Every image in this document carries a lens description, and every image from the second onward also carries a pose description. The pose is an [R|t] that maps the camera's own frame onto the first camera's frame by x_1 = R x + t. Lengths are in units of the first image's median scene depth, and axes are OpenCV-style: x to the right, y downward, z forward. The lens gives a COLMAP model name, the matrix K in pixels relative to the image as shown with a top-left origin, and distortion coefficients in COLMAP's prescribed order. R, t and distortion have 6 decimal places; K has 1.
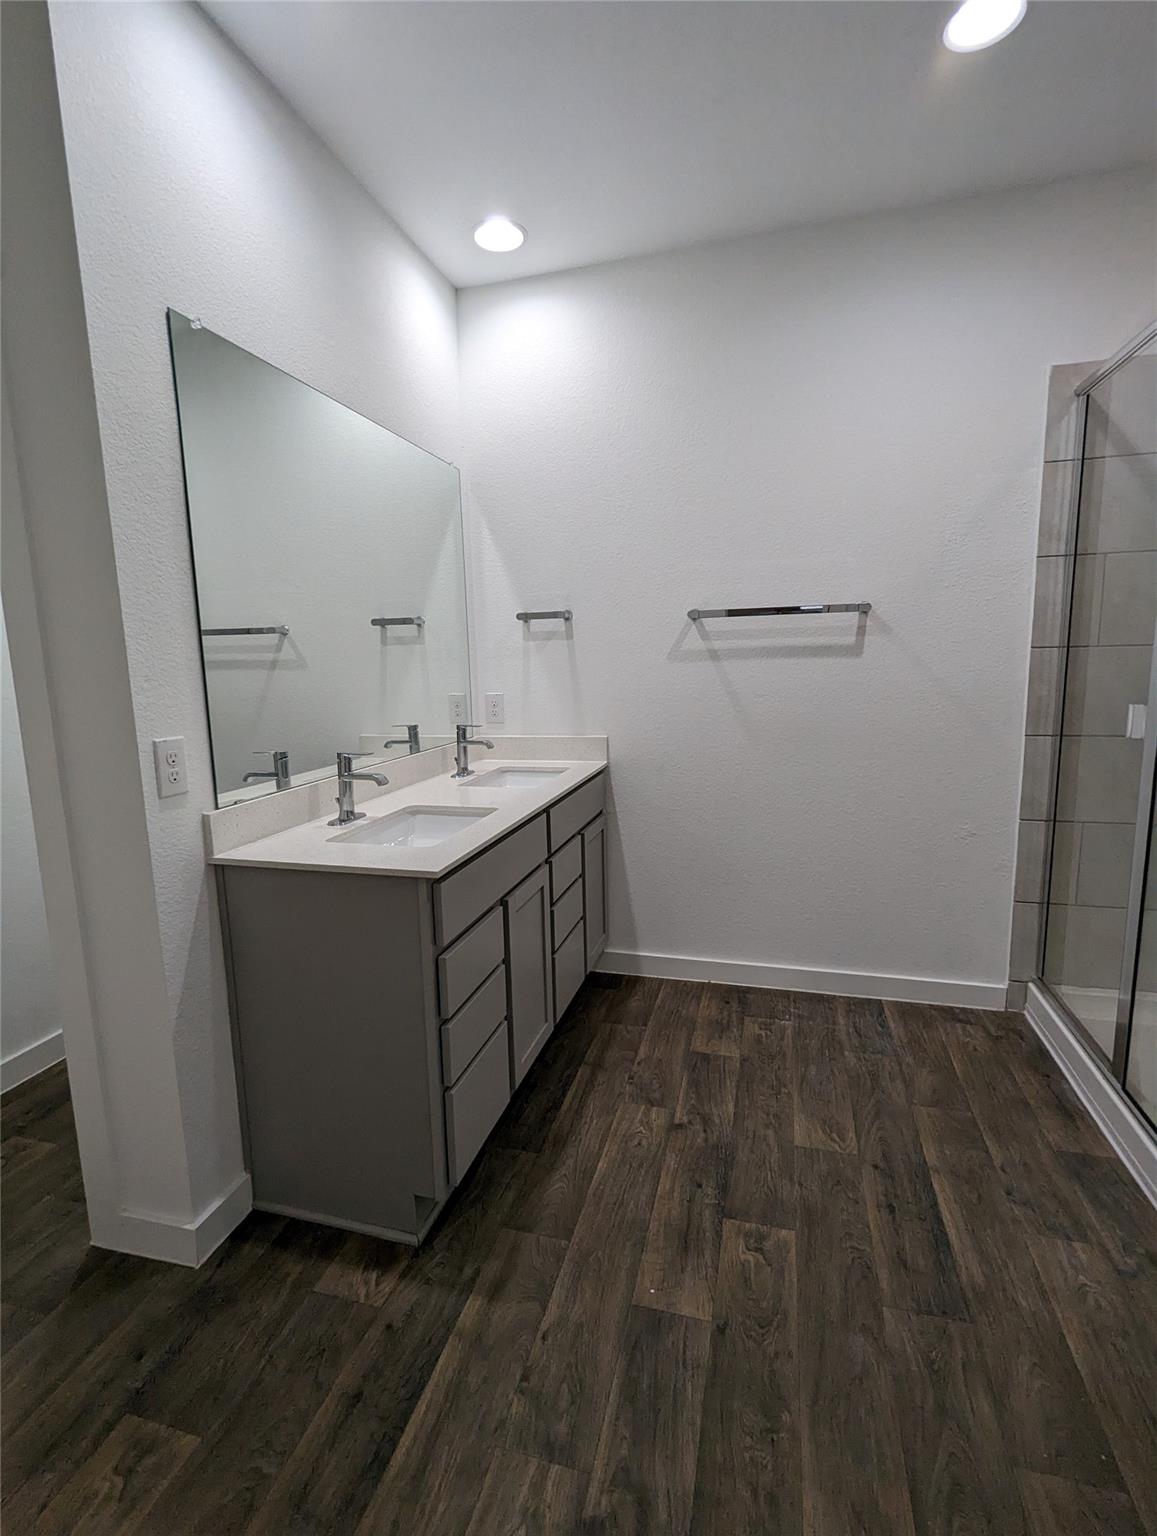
lens RADIAL K [[726.5, 0, 578.5], [0, 726.5, 768.0], [0, 0, 1]] dist [-0.001474, -0.000755]
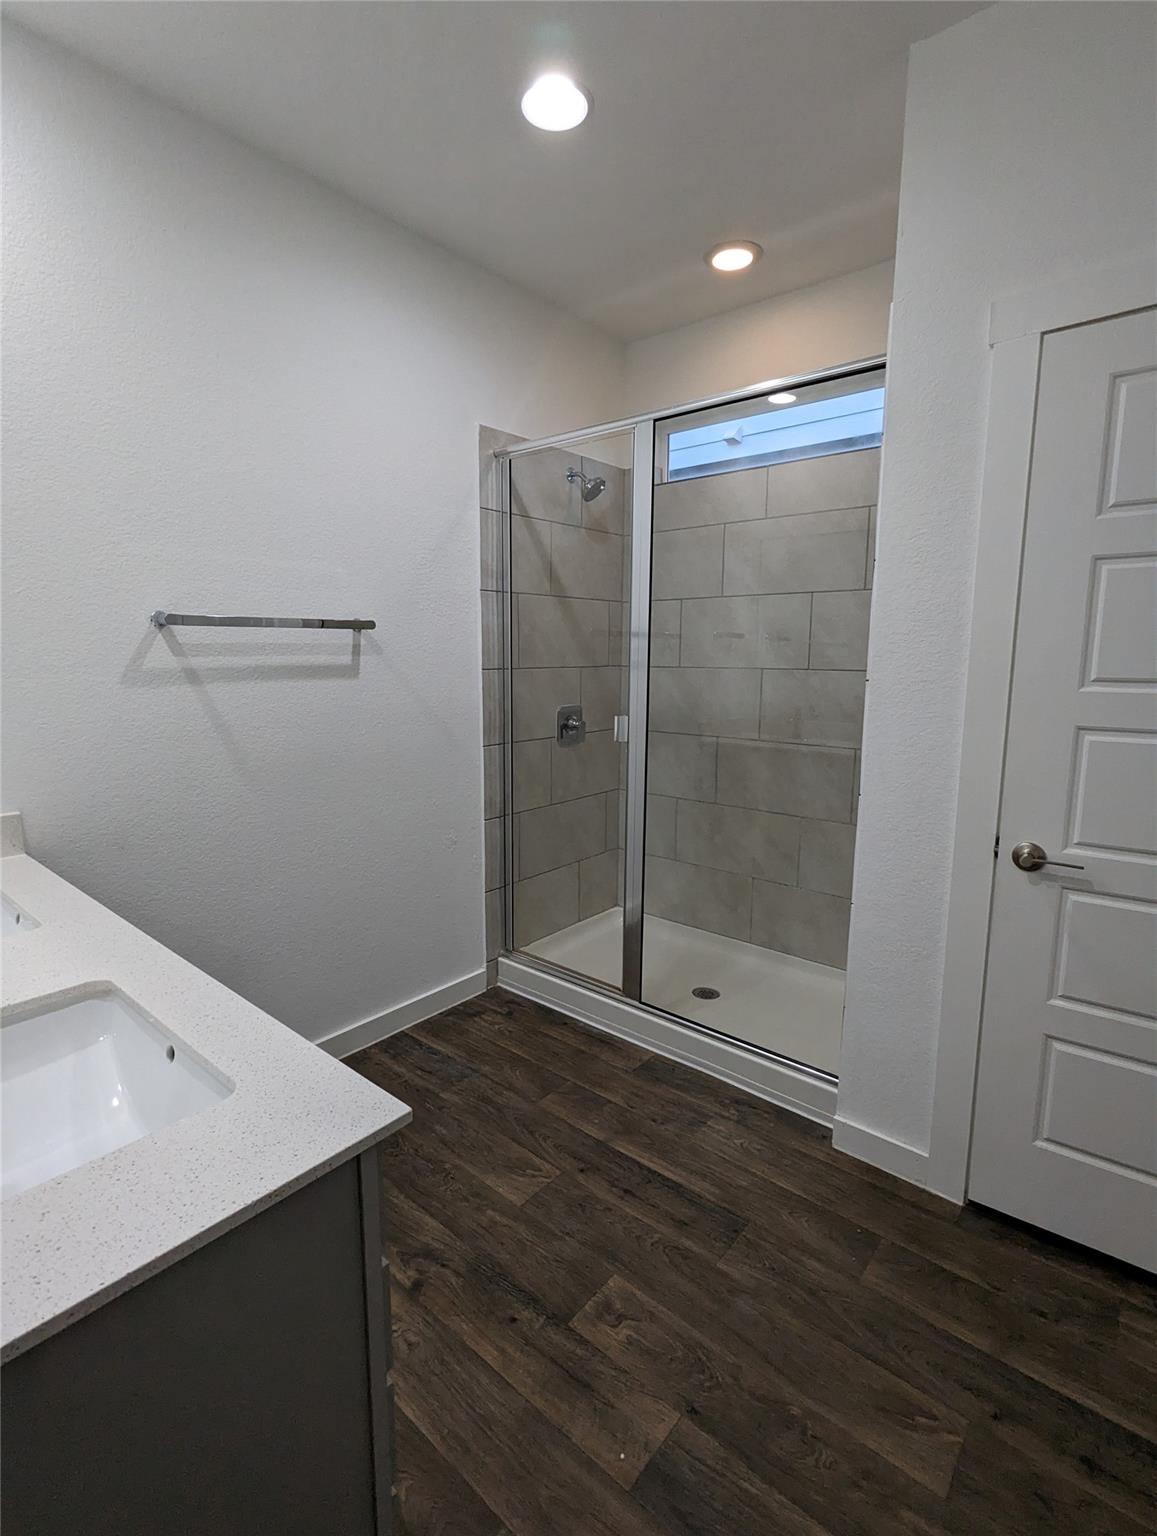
lens RADIAL K [[726.5, 0, 578.5], [0, 726.5, 768.0], [0, 0, 1]] dist [-0.001474, -0.000755]
pose [[0.421107, -0.118938, 0.899179, -0.431144], [0.126947, 0.989336, 0.071411, -0.092035], [-0.898083, 0.084076, 0.431714, 0.470569]]
